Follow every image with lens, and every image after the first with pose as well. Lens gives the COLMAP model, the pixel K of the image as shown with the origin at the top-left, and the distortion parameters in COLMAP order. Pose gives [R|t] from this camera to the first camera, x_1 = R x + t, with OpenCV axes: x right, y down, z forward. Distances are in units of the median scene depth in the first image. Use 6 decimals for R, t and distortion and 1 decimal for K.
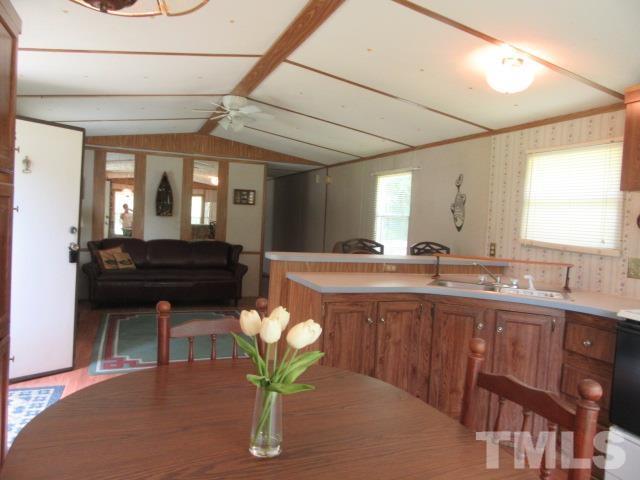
lens RADIAL K [[469.8, 0, 316.5], [0, 469.8, 239.2], [0, 0, 1]] dist [-0.021865, 0.025599]
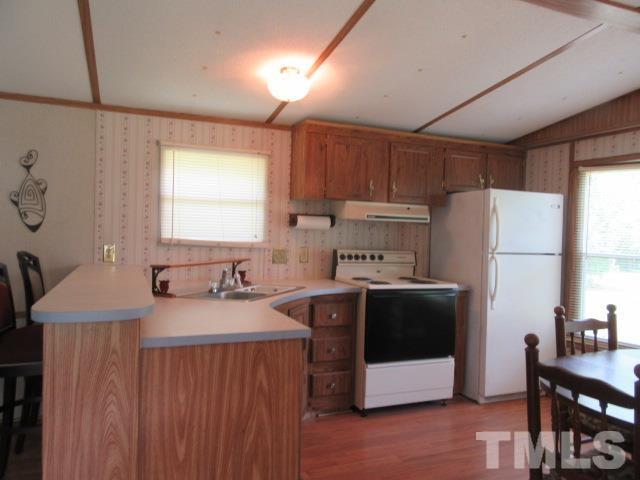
lens RADIAL K [[469.8, 0, 320.4], [0, 469.8, 238.4], [0, 0, 1]] dist [-0.021865, 0.025599]
pose [[-0.009652, -0.069285, 0.997550, -0.478346], [0.017272, 0.997436, 0.069444, -0.057769], [-0.999804, 0.017900, -0.008431, 0.693336]]
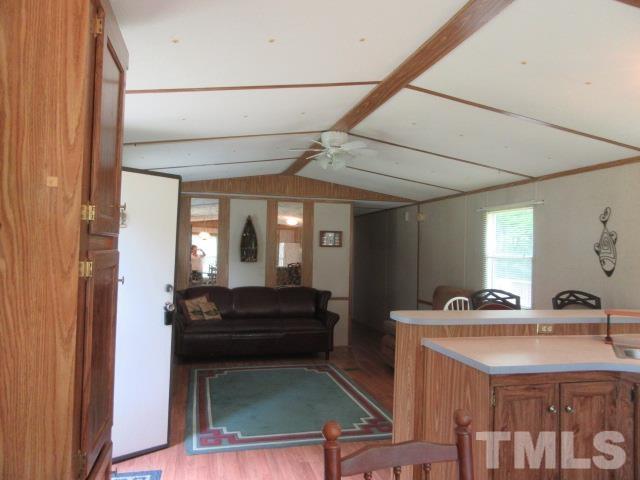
lens RADIAL K [[469.8, 0, 316.5], [0, 469.8, 240.2], [0, 0, 1]] dist [-0.021865, 0.025599]
pose [[0.990703, -0.031270, -0.132400, -0.113303], [0.021692, 0.997083, -0.073174, -0.037791], [0.134302, 0.069622, 0.988492, 0.137896]]
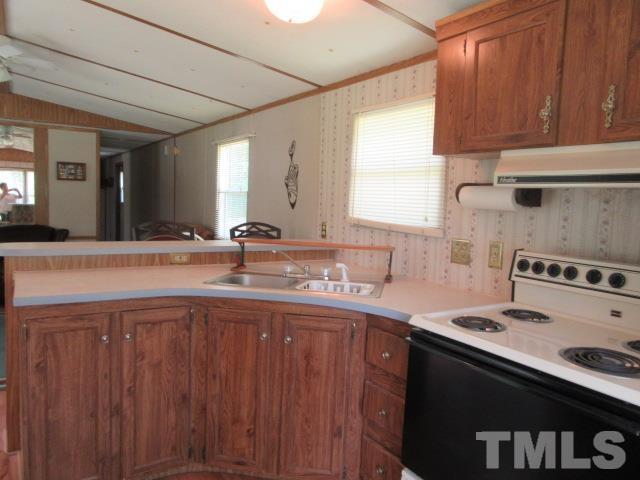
lens RADIAL K [[469.8, 0, 315.0], [0, 469.8, 239.1], [0, 0, 1]] dist [-0.021865, 0.025599]
pose [[0.981481, -0.030691, 0.189086, 0.216939], [0.021432, 0.998478, 0.050818, -0.005149], [-0.190358, -0.045824, 0.980645, 0.187297]]
